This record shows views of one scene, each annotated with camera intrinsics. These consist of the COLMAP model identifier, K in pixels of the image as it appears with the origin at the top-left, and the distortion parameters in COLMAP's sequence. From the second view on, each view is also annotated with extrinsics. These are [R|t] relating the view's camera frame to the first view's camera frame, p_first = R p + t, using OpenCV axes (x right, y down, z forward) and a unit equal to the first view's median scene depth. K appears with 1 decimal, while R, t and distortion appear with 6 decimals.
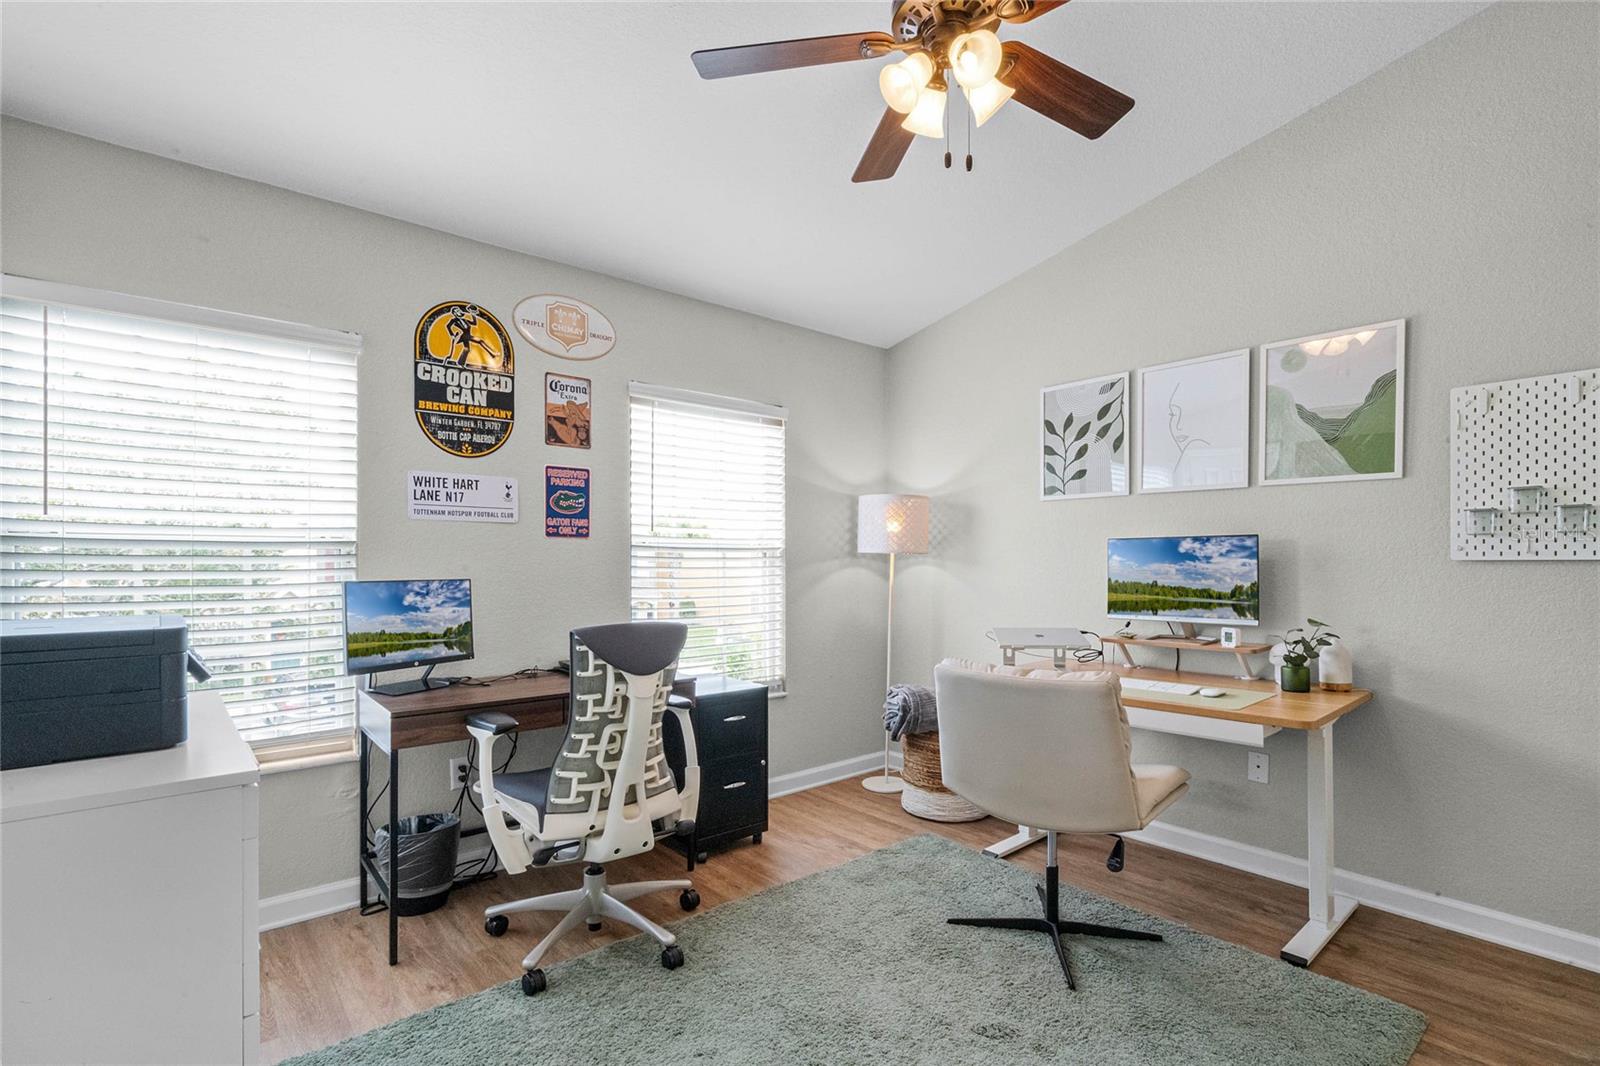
lens RADIAL K [[738.6, 0, 796.9], [0, 738.6, 560.6], [0, 0, 1]] dist [-0.002277, 0.001149]
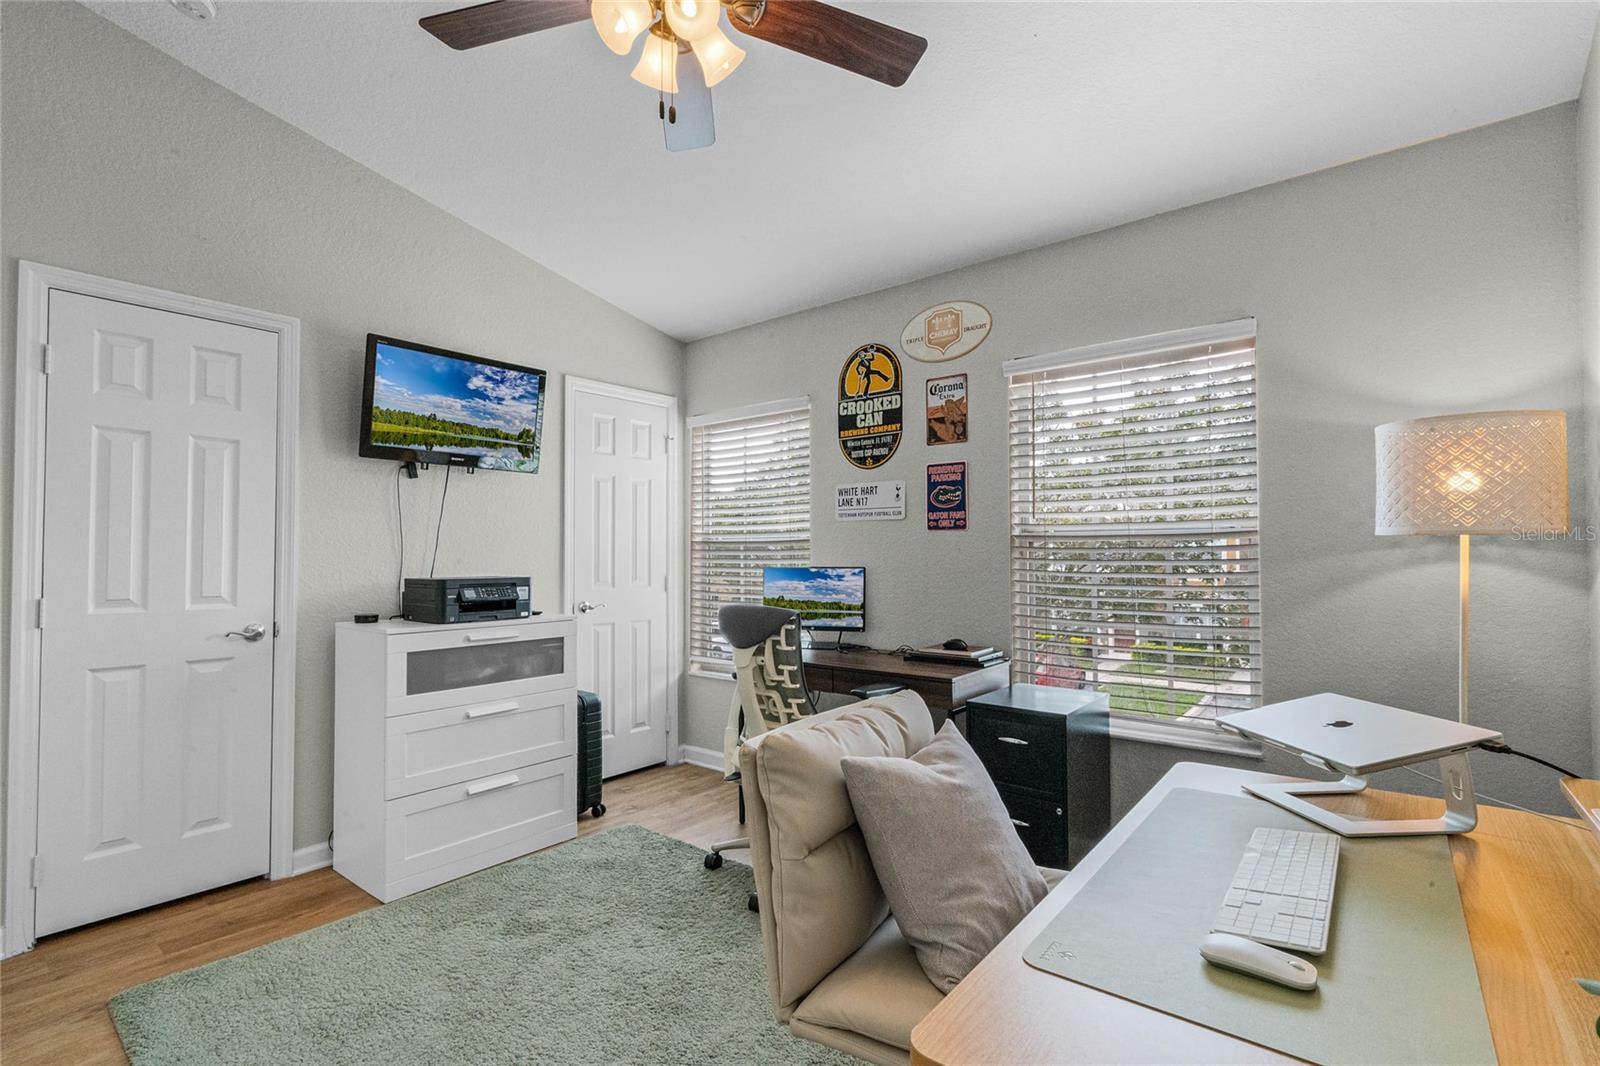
lens RADIAL K [[732.0, 0, 785.0], [0, 732.0, 536.2], [0, 0, 1]] dist [-0.000225, 0.000254]
pose [[0.186042, -0.021436, -0.982308, 0.713003], [0.005109, 0.999770, -0.020850, -0.001935], [0.982529, -0.001140, 0.186108, 0.616503]]
